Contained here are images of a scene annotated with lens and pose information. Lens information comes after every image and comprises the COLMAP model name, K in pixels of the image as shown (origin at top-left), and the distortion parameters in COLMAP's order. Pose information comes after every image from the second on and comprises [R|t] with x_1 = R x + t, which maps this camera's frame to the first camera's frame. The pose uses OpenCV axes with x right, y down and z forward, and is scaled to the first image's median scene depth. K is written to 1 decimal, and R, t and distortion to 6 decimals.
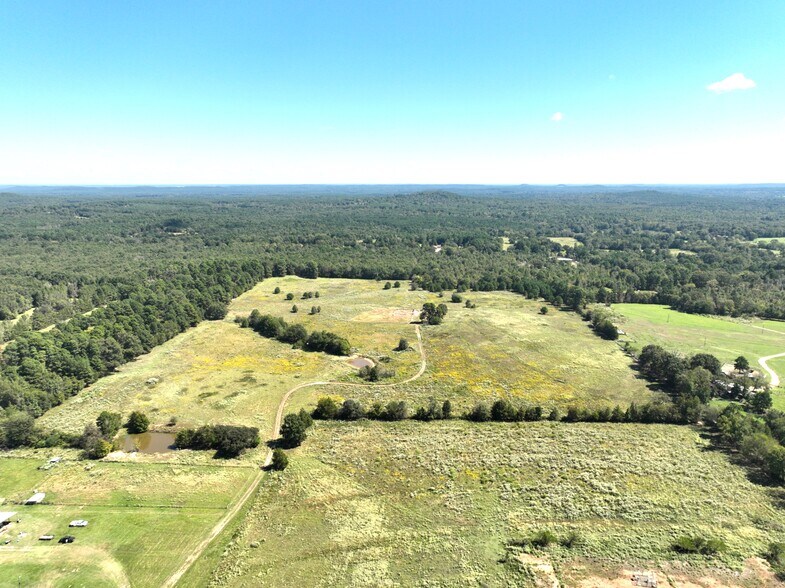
lens RADIAL K [[552.5, 0, 390.8], [0, 552.5, 294.7], [0, 0, 1]] dist [-0.001453, 0.020195]
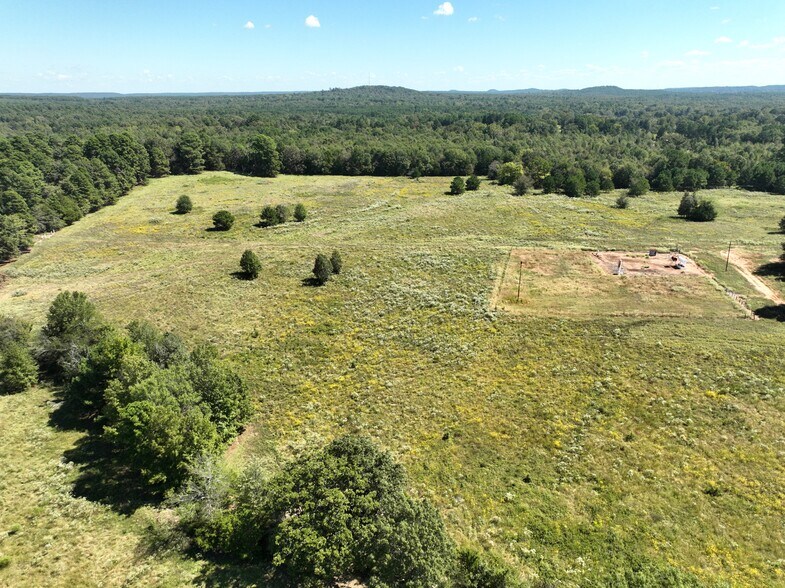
lens RADIAL K [[552.5, 0, 390.8], [0, 552.5, 294.7], [0, 0, 1]] dist [-0.001453, 0.020195]
pose [[0.989952, -0.053869, 0.130743, -0.128188], [0.033826, 0.987963, 0.150947, 0.000398], [-0.137300, -0.145008, 0.979858, 0.650145]]
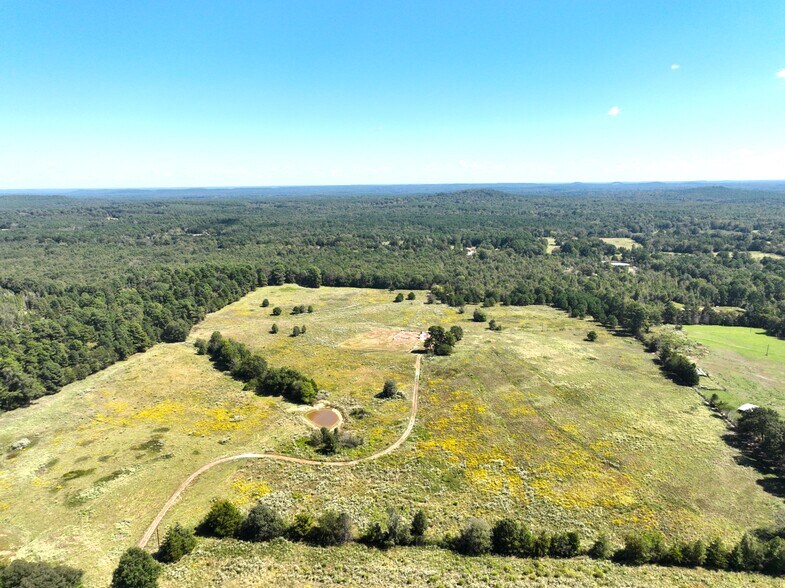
lens RADIAL K [[552.5, 0, 390.8], [0, 552.5, 294.7], [0, 0, 1]] dist [-0.001453, 0.020195]
pose [[0.996137, 0.006930, -0.087543, 0.060136], [-0.006964, 0.999976, -0.000084, -0.022896], [0.087540, 0.000694, 0.996161, 0.193694]]
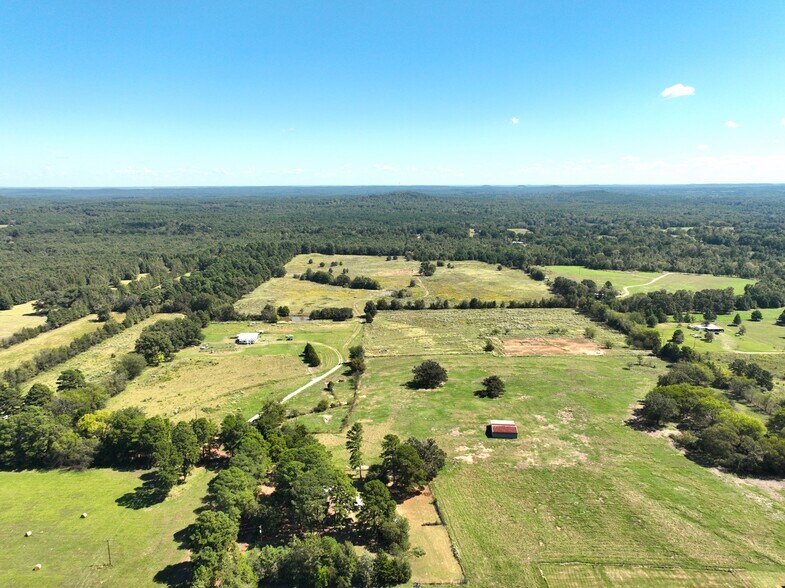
lens RADIAL K [[552.5, 0, 390.8], [0, 552.5, 294.7], [0, 0, 1]] dist [-0.001453, 0.020195]
pose [[0.997890, -0.016244, 0.062856, -0.099406], [0.016414, 0.999863, -0.002178, 0.086791], [-0.062812, 0.003205, 0.998020, -0.419009]]
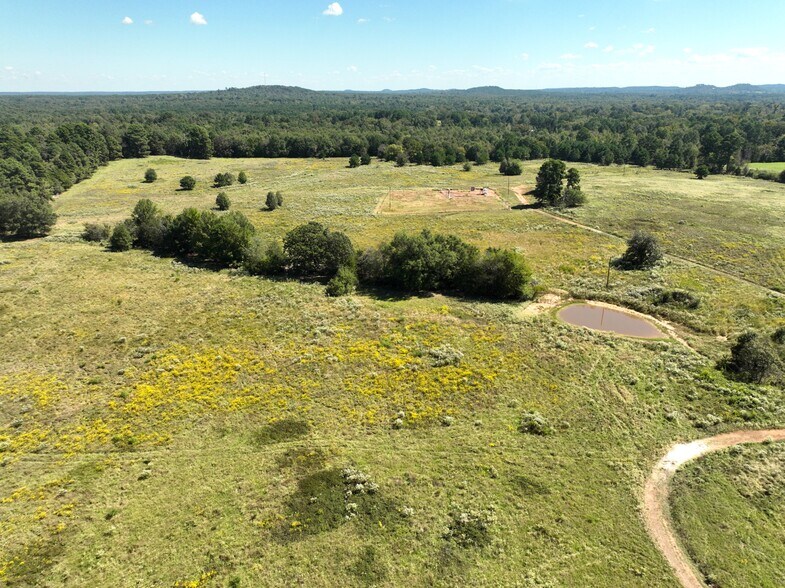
lens RADIAL K [[552.5, 0, 390.8], [0, 552.5, 294.7], [0, 0, 1]] dist [-0.001453, 0.020195]
pose [[0.949431, -0.113159, 0.292875, -0.168609], [0.068071, 0.984795, 0.159827, 0.034094], [-0.306508, -0.131808, 0.942698, 0.486737]]
